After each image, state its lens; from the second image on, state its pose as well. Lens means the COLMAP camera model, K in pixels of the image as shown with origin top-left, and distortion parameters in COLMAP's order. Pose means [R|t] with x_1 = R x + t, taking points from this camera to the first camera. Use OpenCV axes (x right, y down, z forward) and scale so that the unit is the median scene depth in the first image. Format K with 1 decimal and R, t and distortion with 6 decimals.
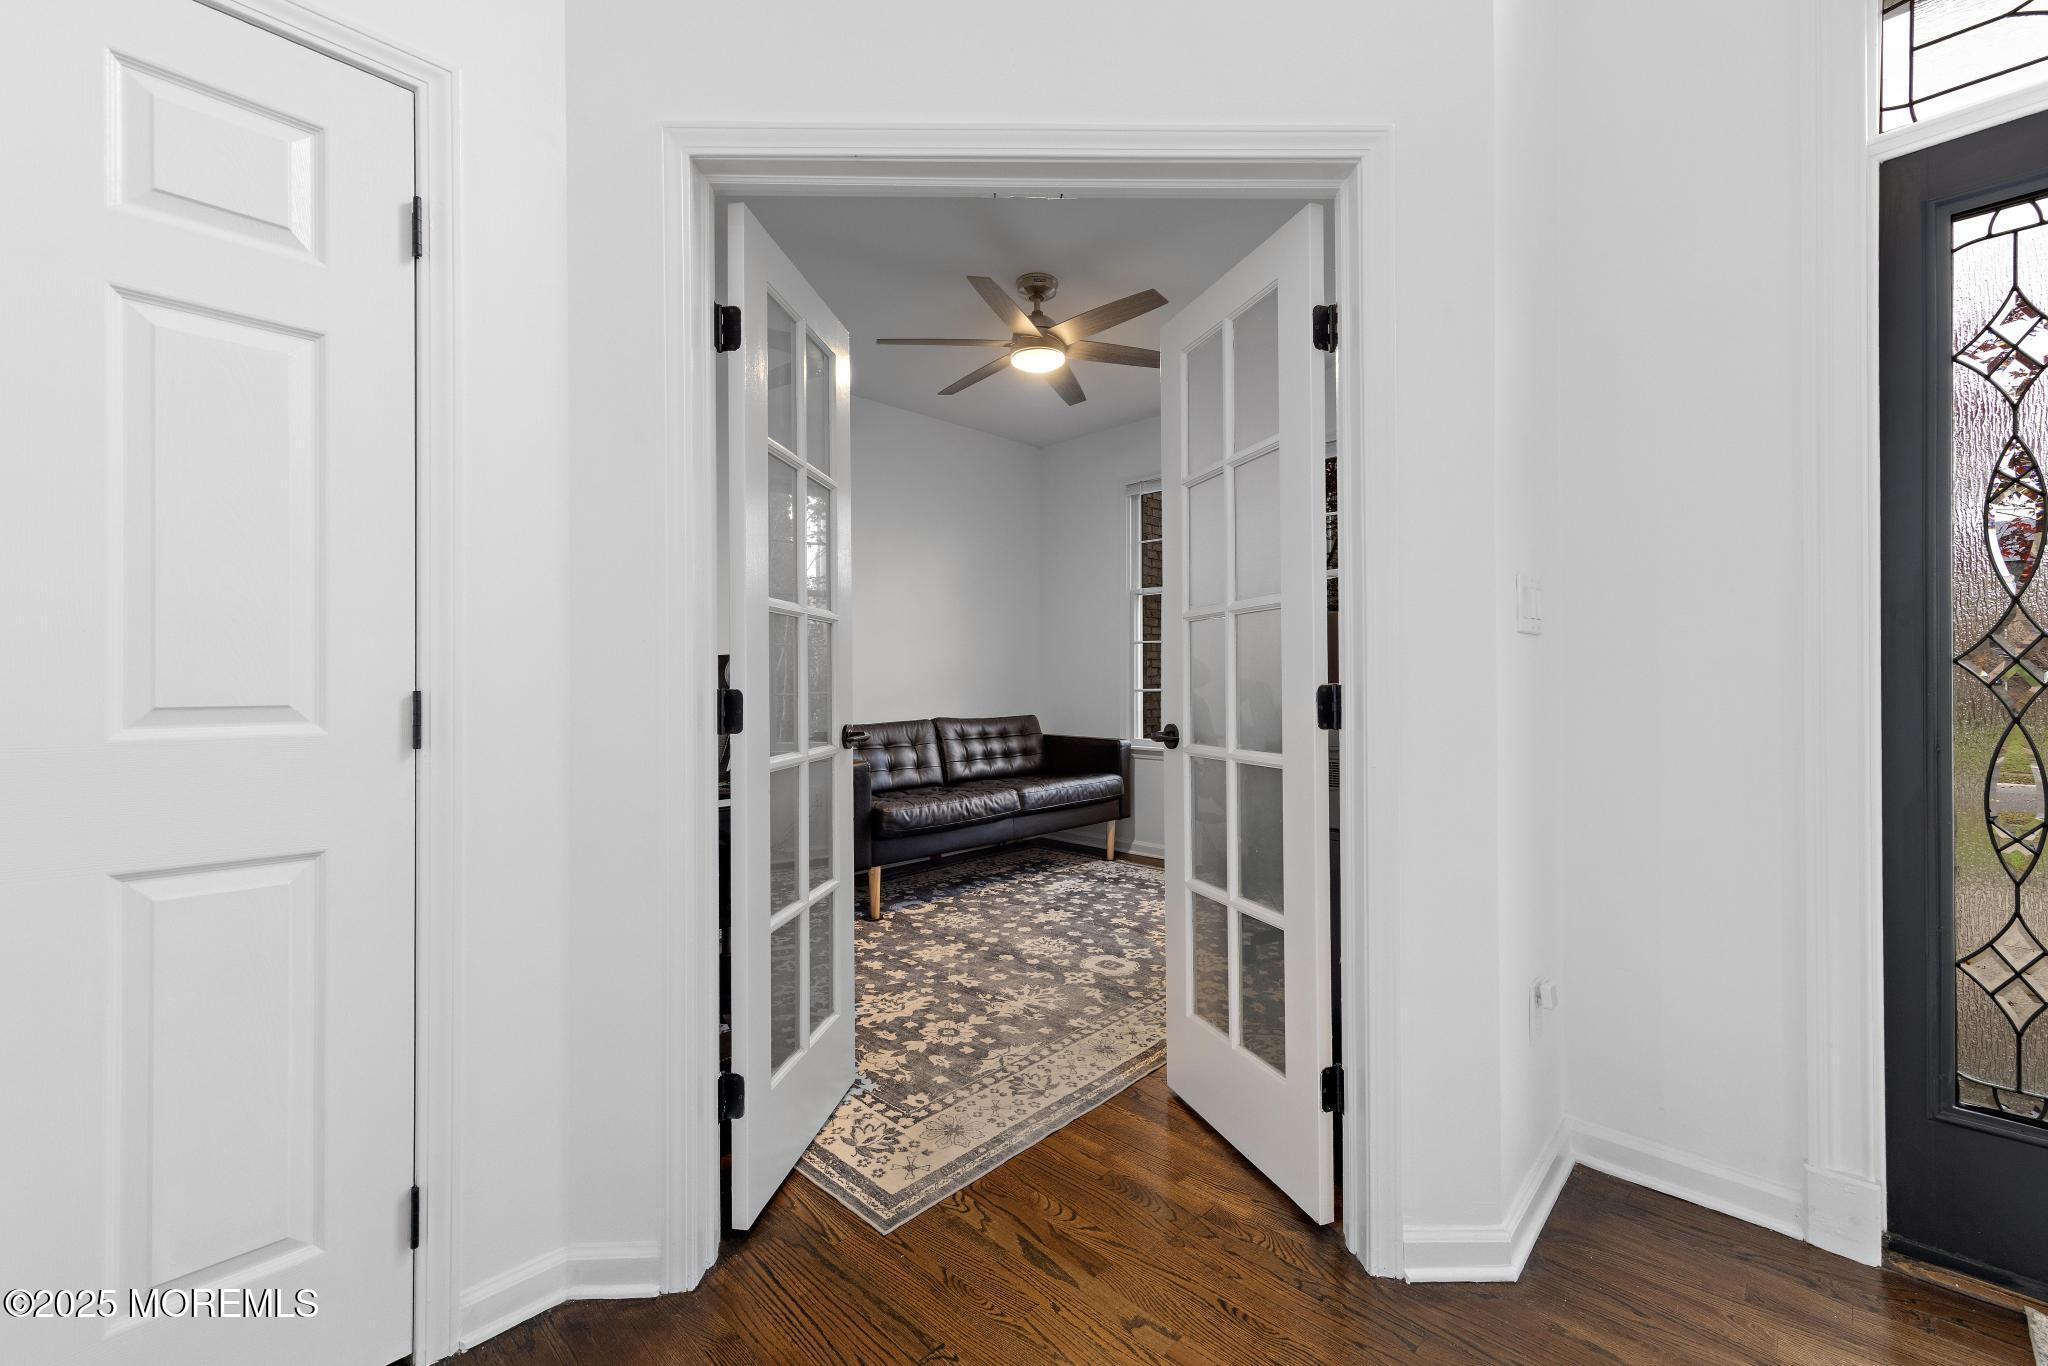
lens RADIAL K [[808.1, 0, 1032.9], [0, 808.1, 681.9], [0, 0, 1]] dist [0.003458, -0.000263]
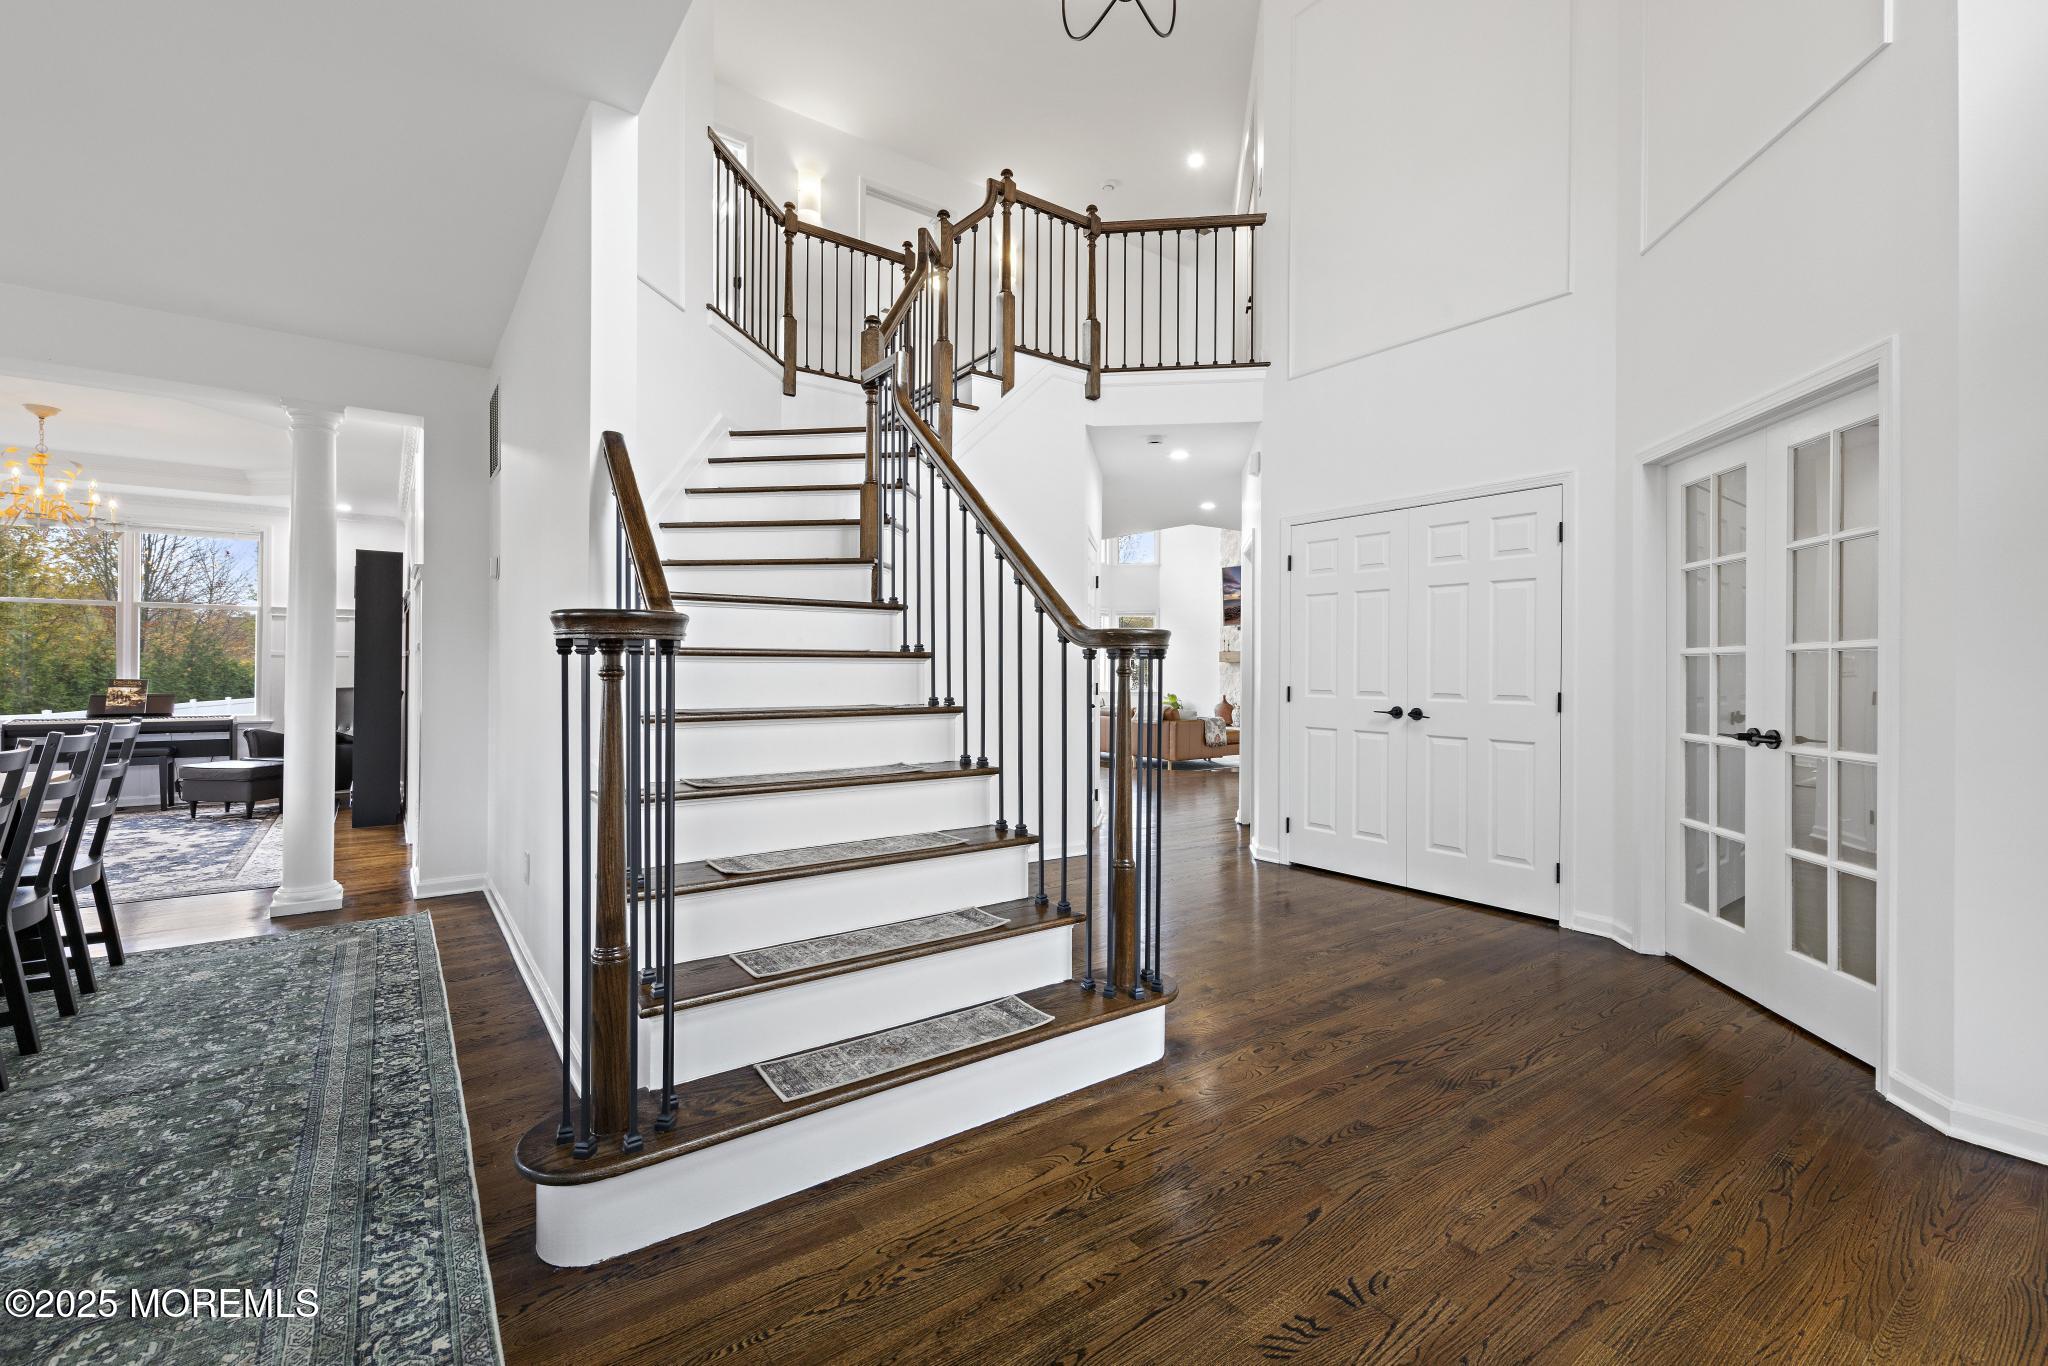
lens RADIAL K [[880.0, 0, 1027.3], [0, 880.0, 668.6], [0, 0, 1]] dist [0.001843, -0.000050]
pose [[-0.172371, 0.005934, -0.985014, 2.348509], [-0.000141, 0.999982, 0.006049, -0.084685], [0.985032, 0.001182, -0.172367, -0.307196]]
